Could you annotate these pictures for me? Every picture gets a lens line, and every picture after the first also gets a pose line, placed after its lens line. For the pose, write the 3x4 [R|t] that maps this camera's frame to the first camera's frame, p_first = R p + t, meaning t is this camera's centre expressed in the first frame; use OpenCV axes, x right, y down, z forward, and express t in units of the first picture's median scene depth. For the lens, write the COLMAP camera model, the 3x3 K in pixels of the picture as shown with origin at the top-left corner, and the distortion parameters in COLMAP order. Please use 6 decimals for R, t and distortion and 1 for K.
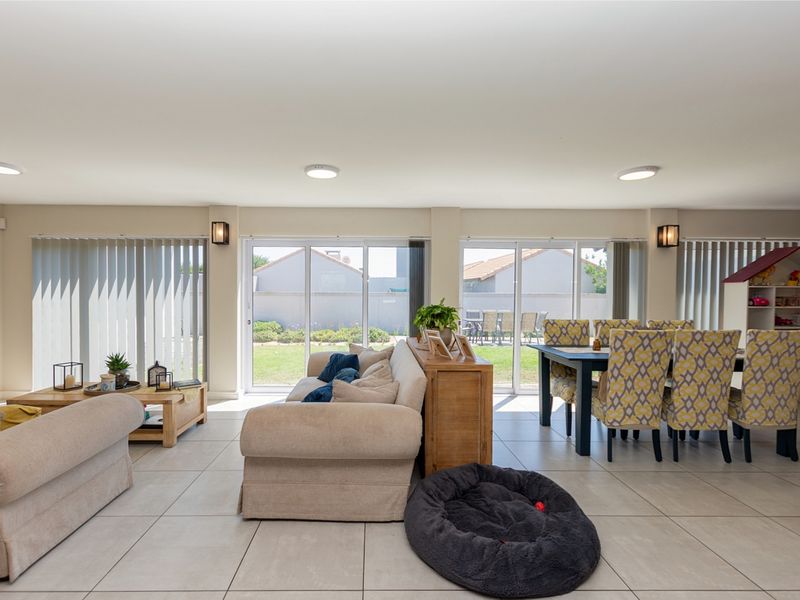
lens RADIAL K [[397.5, 0, 386.1], [0, 397.5, 300.4], [0, 0, 1]] dist [-0.000614, -0.000018]
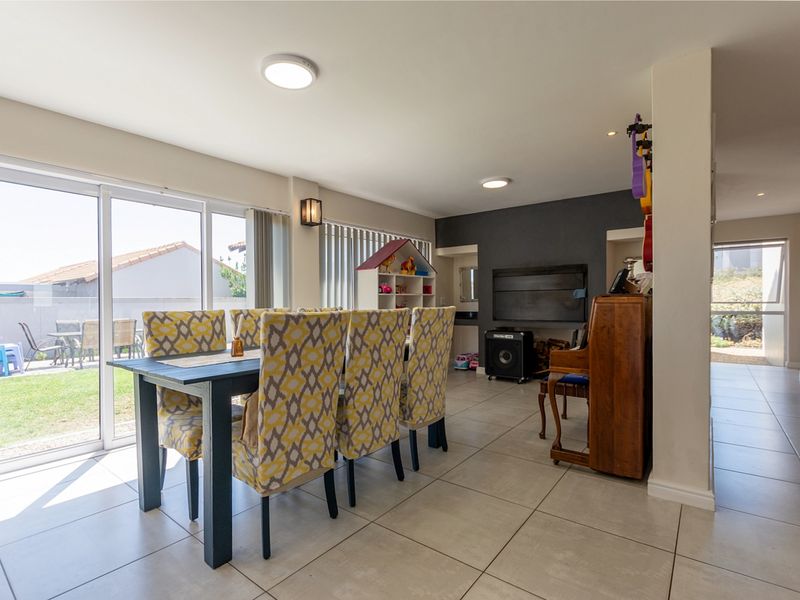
lens RADIAL K [[397.5, 0, 386.1], [0, 397.5, 300.4], [0, 0, 1]] dist [-0.000614, -0.000018]
pose [[0.657188, -0.014920, 0.753579, 0.227669], [0.032968, 0.999416, -0.008964, 0.054563], [-0.753005, 0.030735, 0.657296, 0.436497]]
